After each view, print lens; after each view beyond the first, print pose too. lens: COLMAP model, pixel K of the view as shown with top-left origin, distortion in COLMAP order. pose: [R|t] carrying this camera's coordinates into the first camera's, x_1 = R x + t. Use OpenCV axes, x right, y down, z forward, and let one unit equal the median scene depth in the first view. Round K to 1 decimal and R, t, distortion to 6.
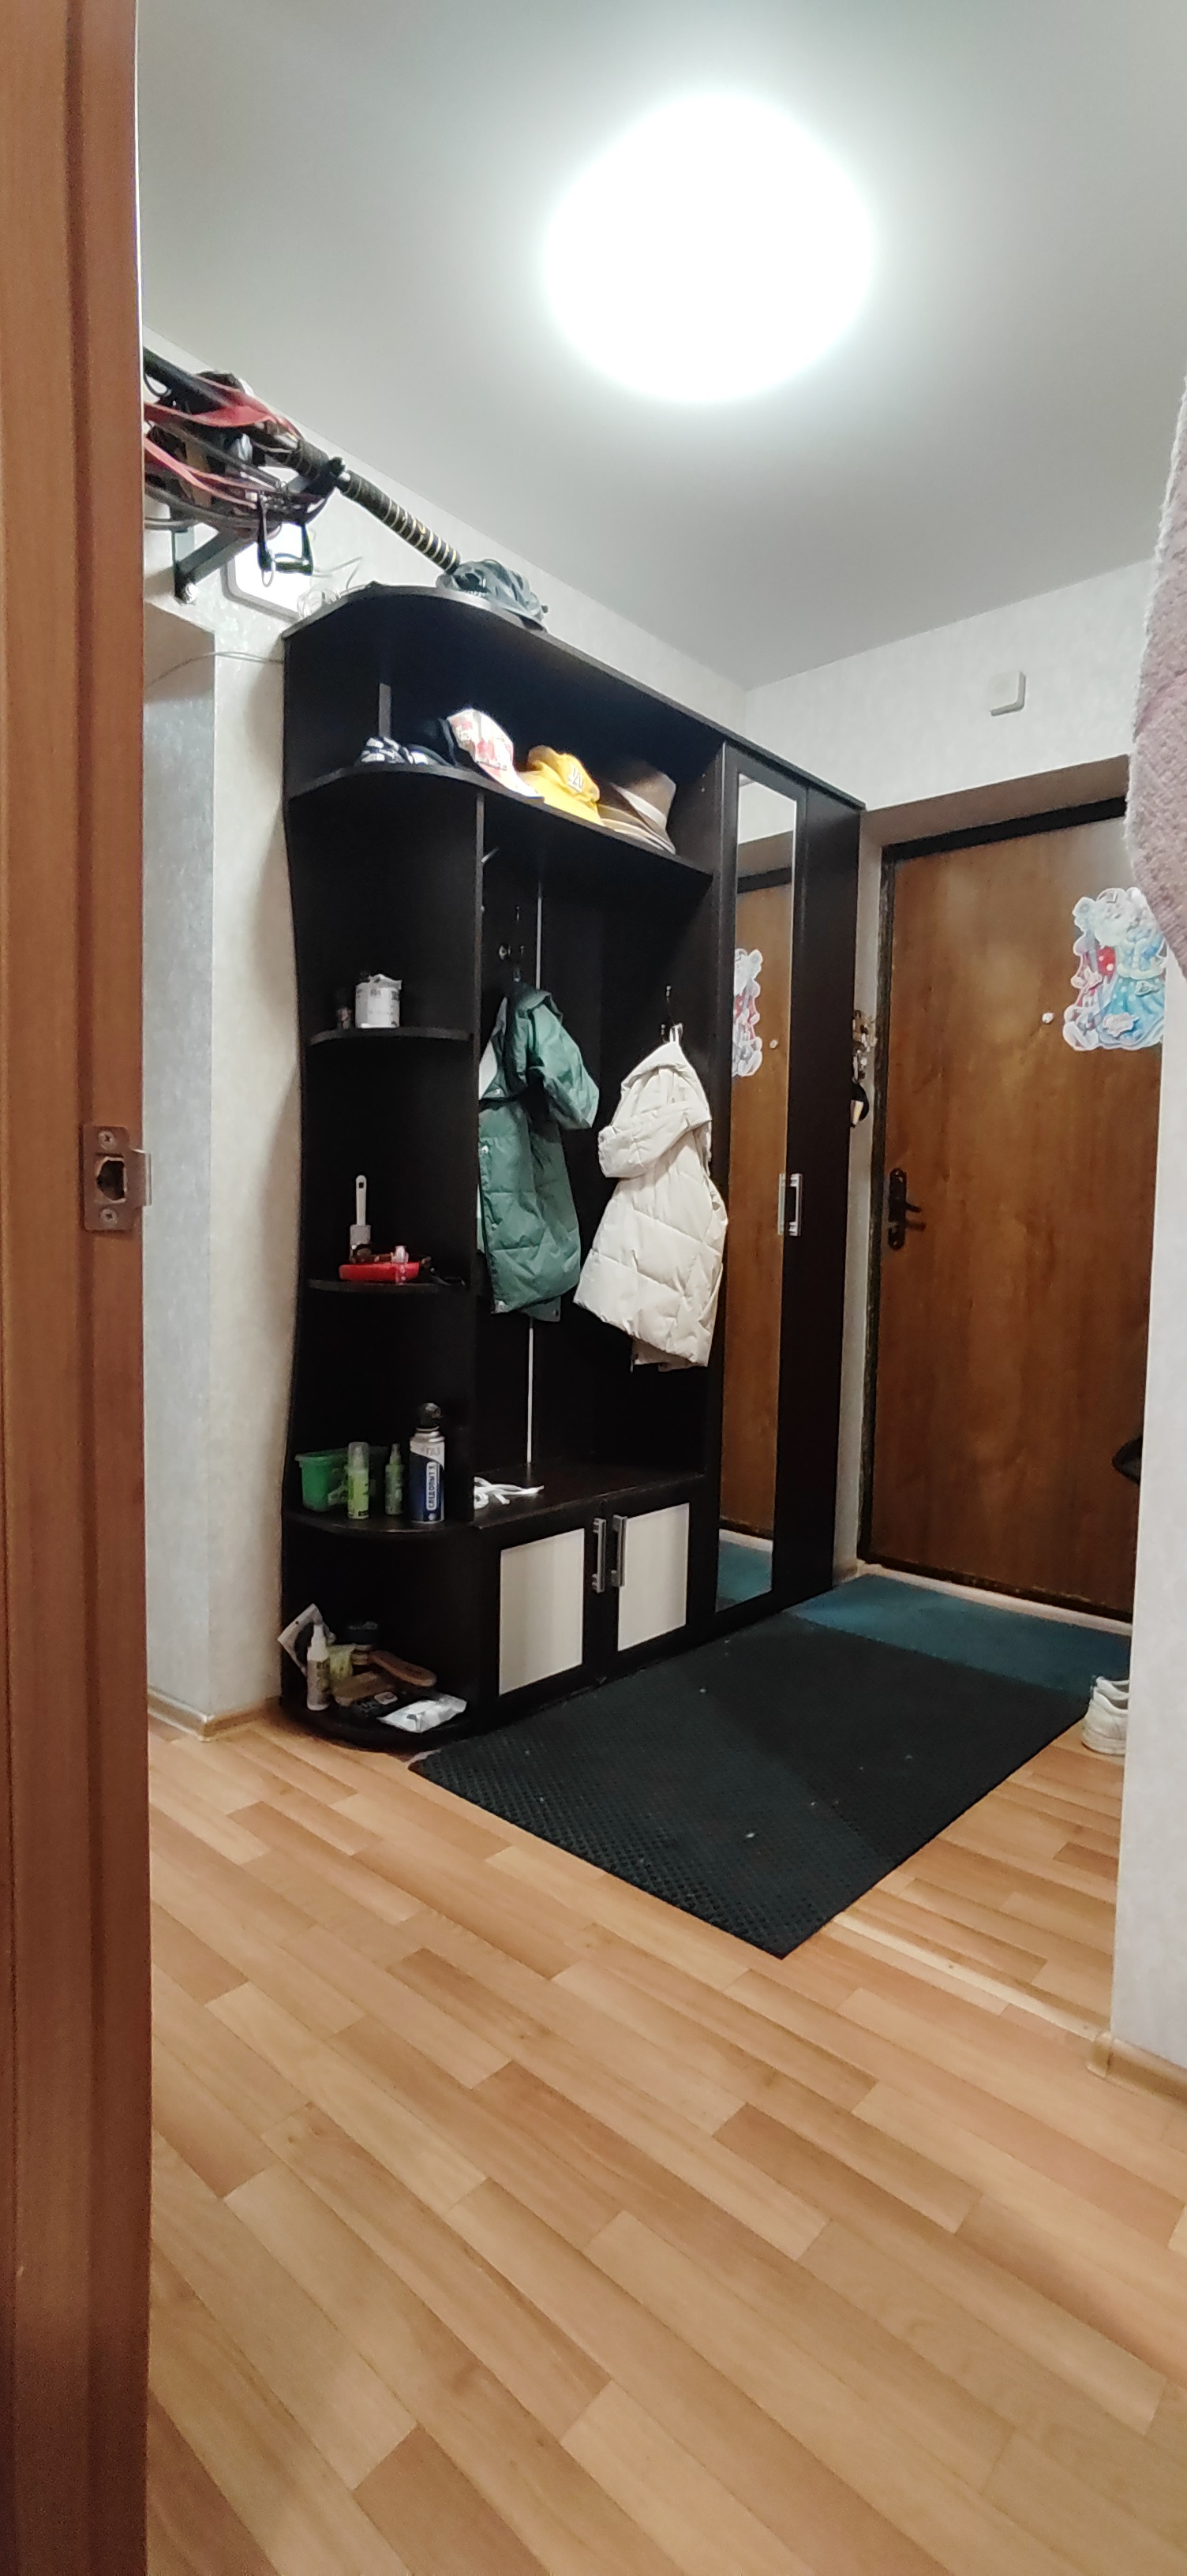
lens RADIAL K [[1179.7, 0, 590.6], [0, 1179.7, 1303.0], [0, 0, 1]] dist [-0.050278, 0.040697]
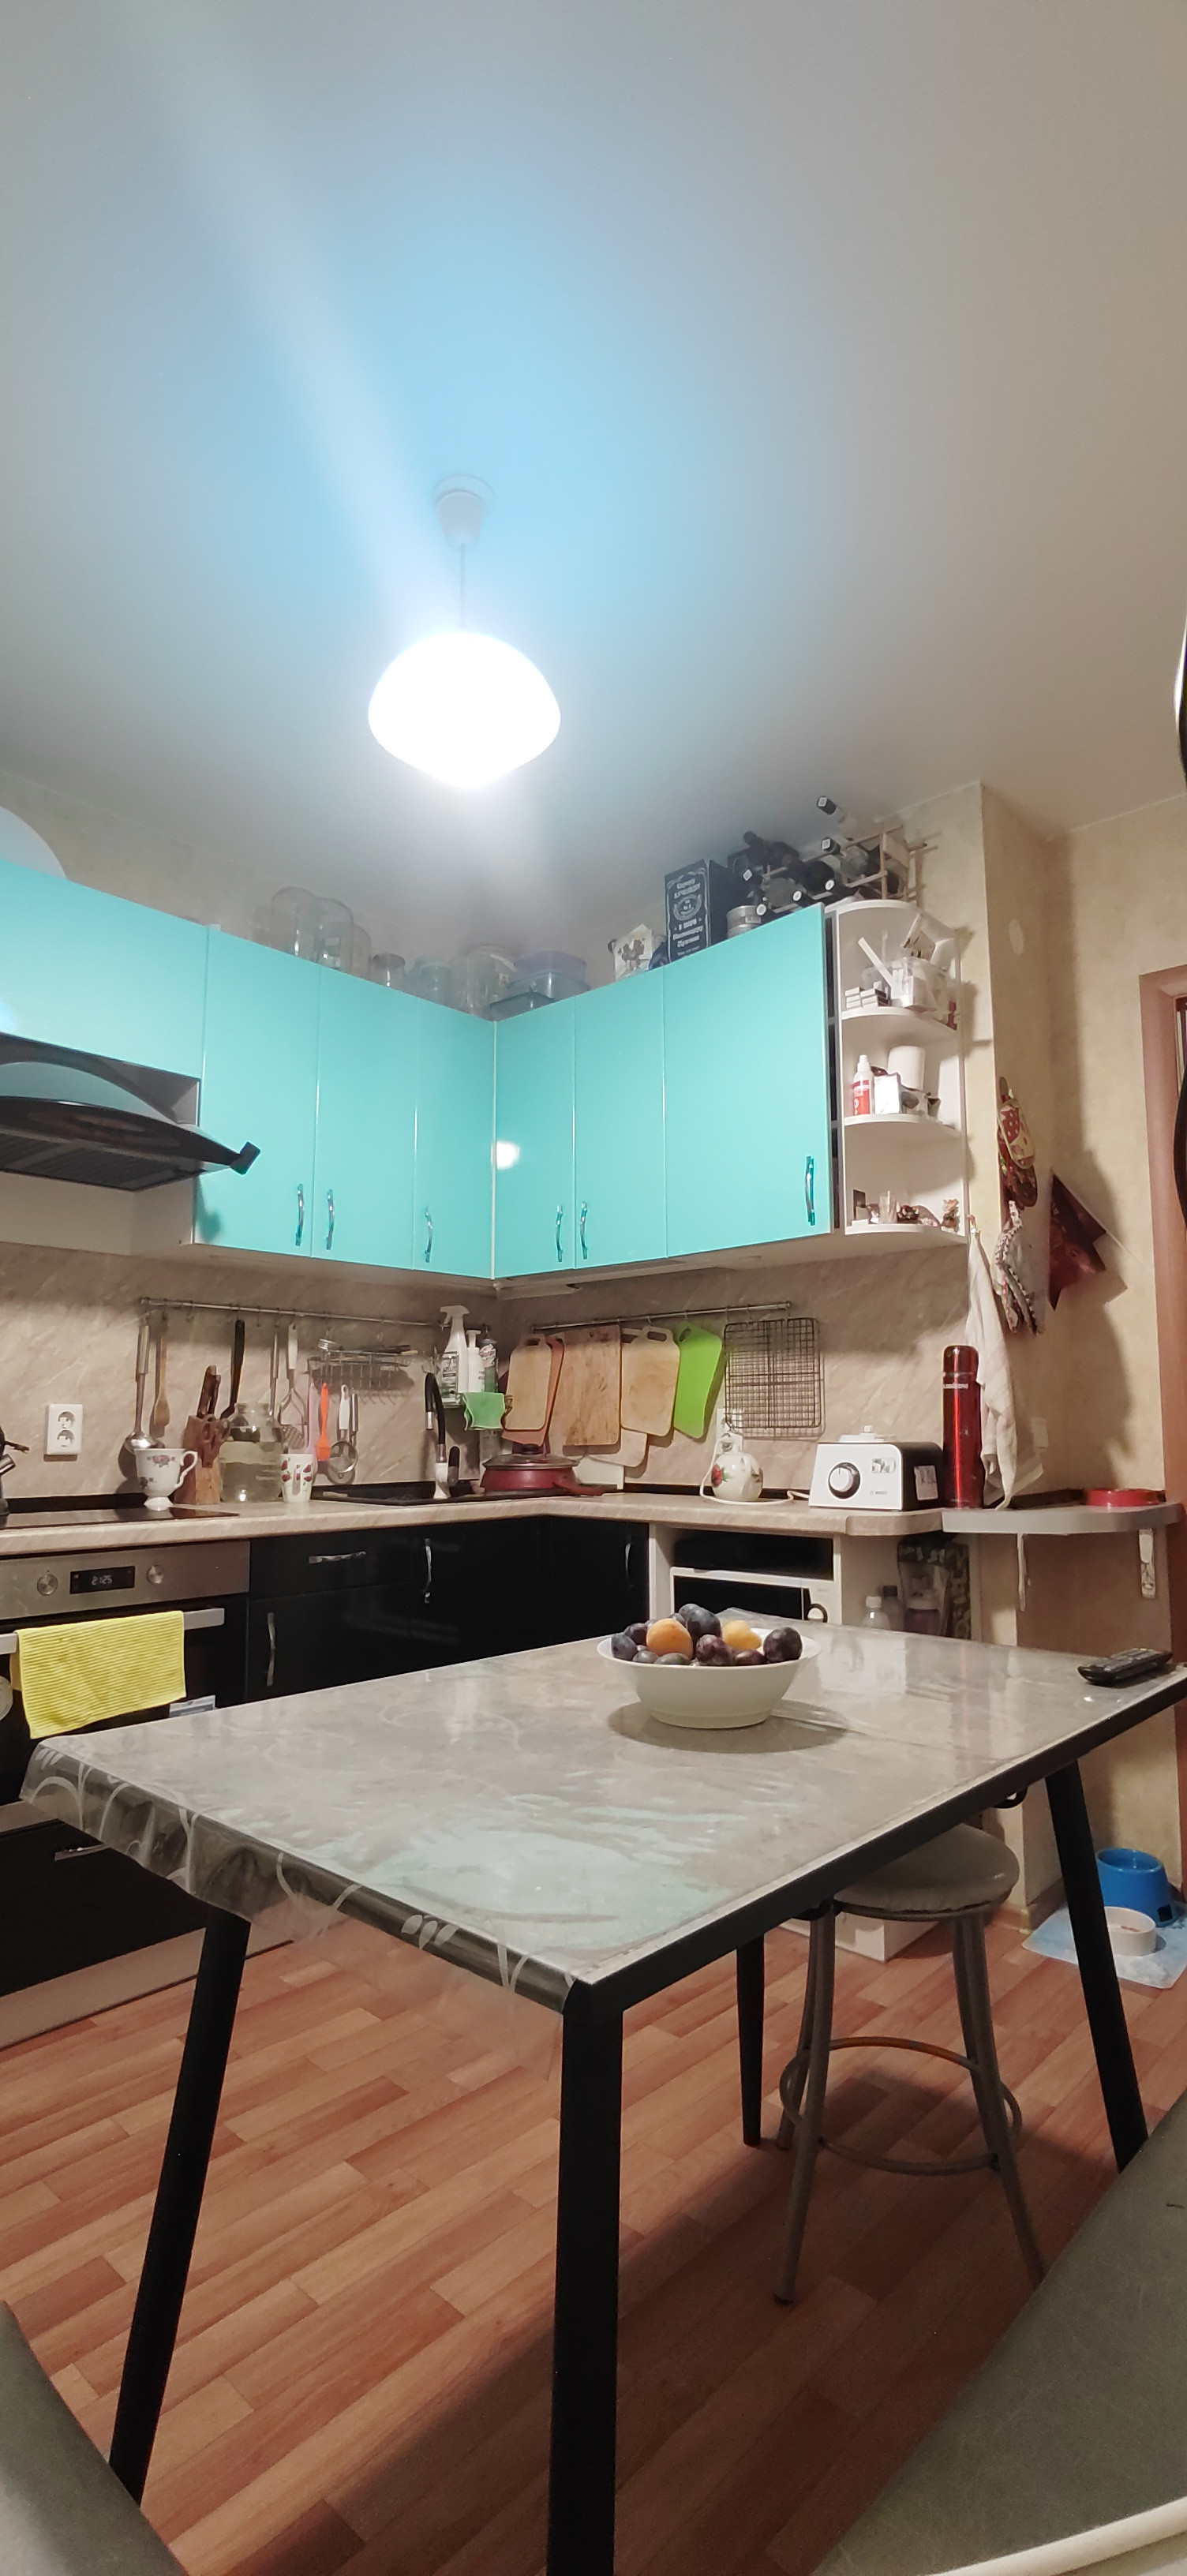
lens RADIAL K [[1179.7, 0, 590.6], [0, 1179.7, 1303.0], [0, 0, 1]] dist [-0.050278, 0.040697]
pose [[0.002170, -0.113491, -0.993537, 1.169068], [-0.065841, 0.991367, -0.113387, -0.106760], [0.997828, 0.065662, -0.005321, 1.225186]]
